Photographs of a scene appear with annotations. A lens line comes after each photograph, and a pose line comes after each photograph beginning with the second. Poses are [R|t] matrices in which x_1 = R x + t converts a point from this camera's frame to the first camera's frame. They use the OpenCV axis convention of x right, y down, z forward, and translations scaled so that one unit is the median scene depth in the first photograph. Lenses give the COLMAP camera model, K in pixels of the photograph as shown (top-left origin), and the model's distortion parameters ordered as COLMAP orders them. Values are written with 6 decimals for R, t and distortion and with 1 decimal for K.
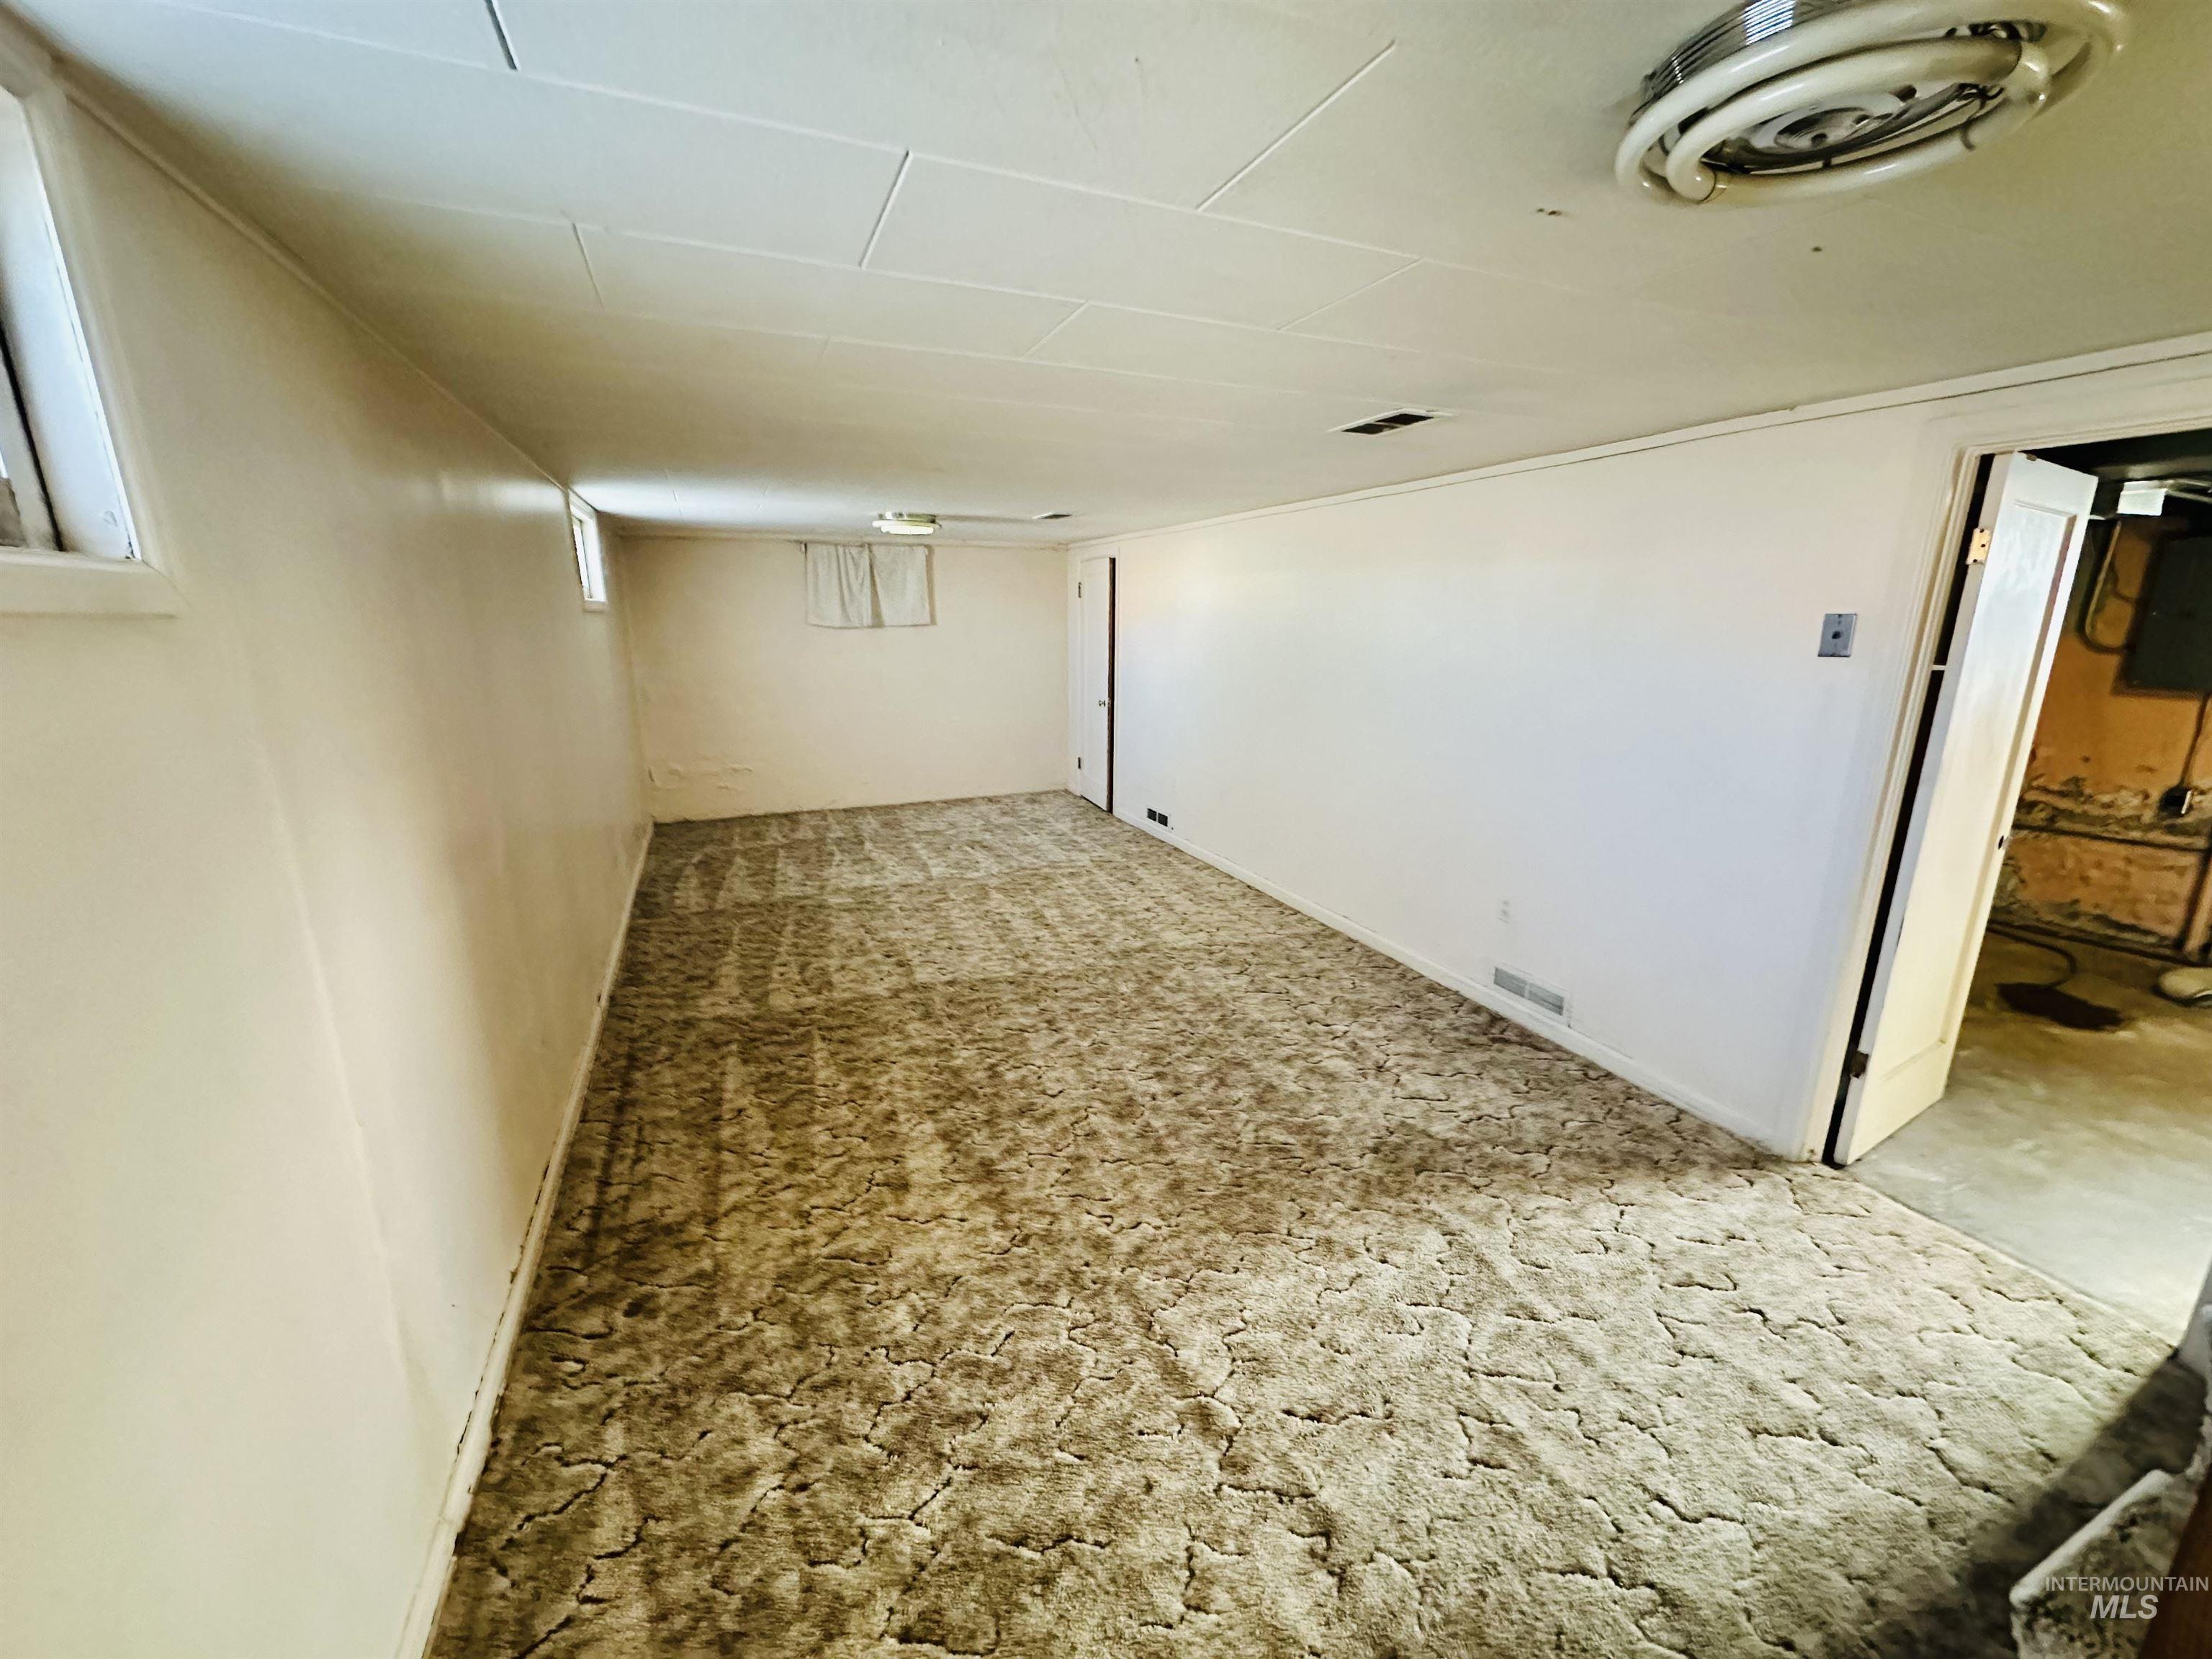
lens RADIAL K [[880.5, 0, 1103.0], [0, 880.5, 834.3], [0, 0, 1]] dist [-0.005787, 0.001355]
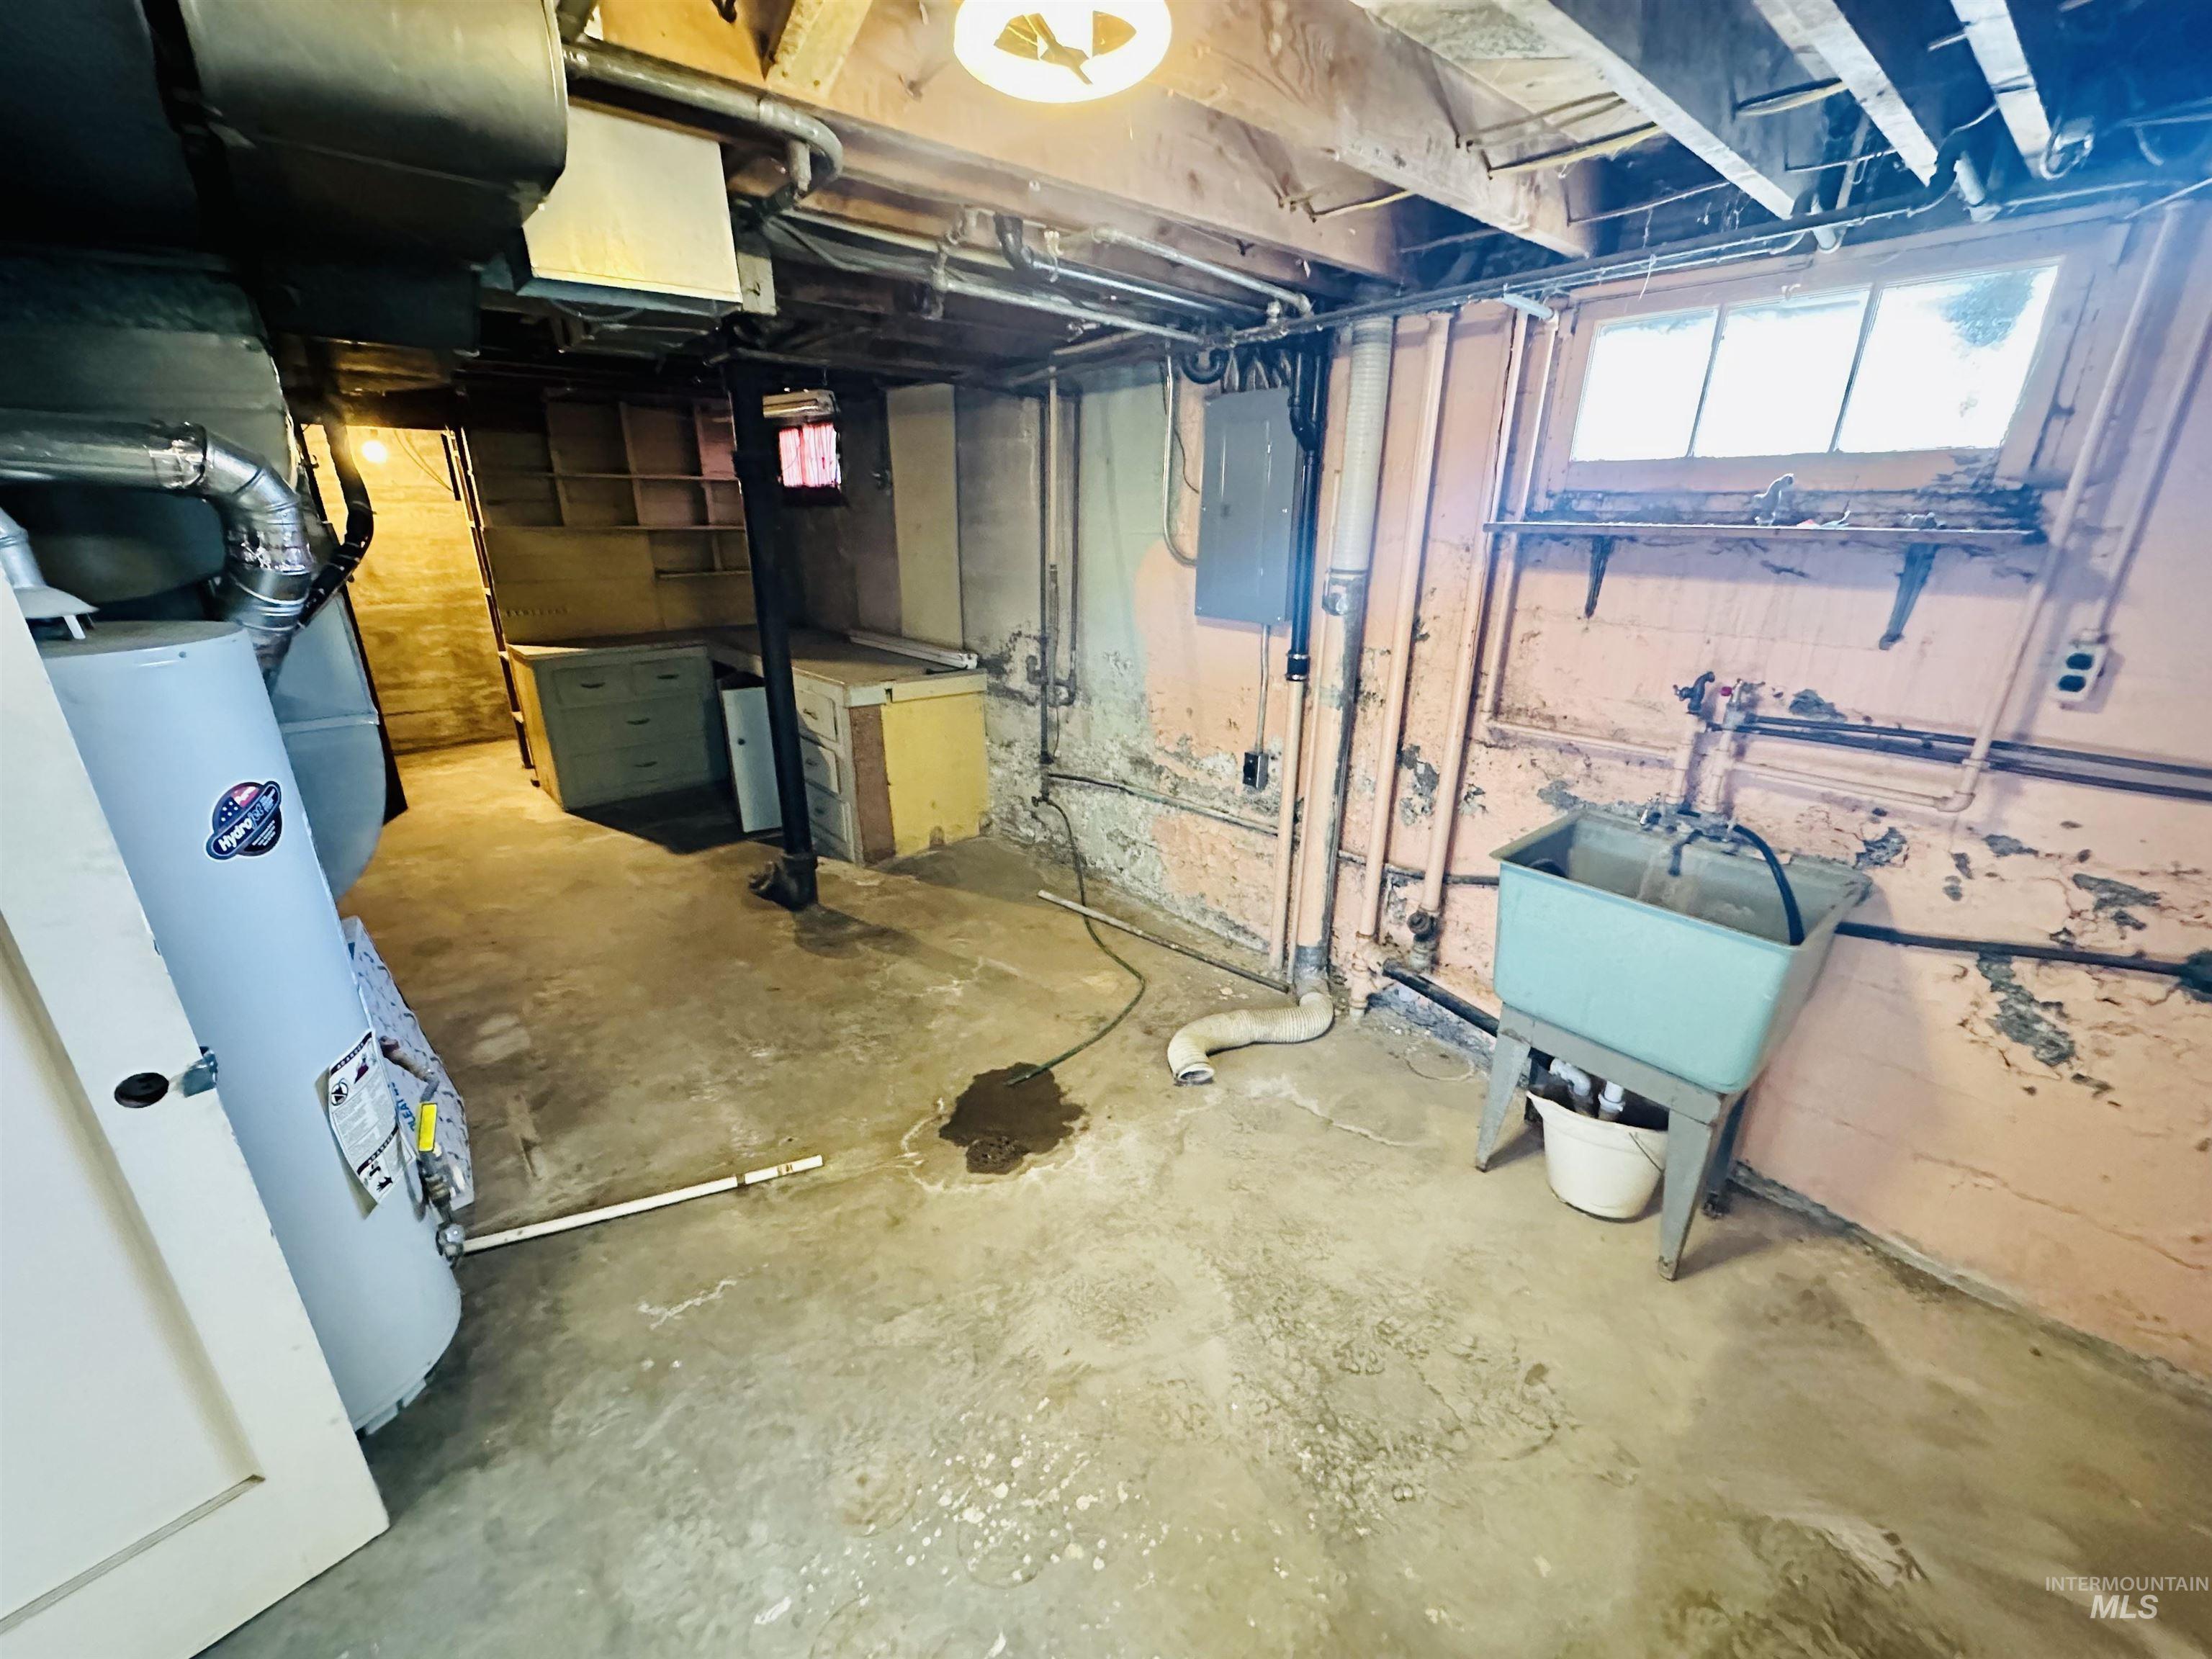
lens RADIAL K [[880.5, 0, 1104.6], [0, 880.5, 828.0], [0, 0, 1]] dist [-0.005787, 0.001355]
pose [[0.953304, -0.097757, 0.285753, 0.841506], [0.067615, 0.991231, 0.113532, -0.077727], [-0.294346, -0.088909, 0.951554, 0.306564]]
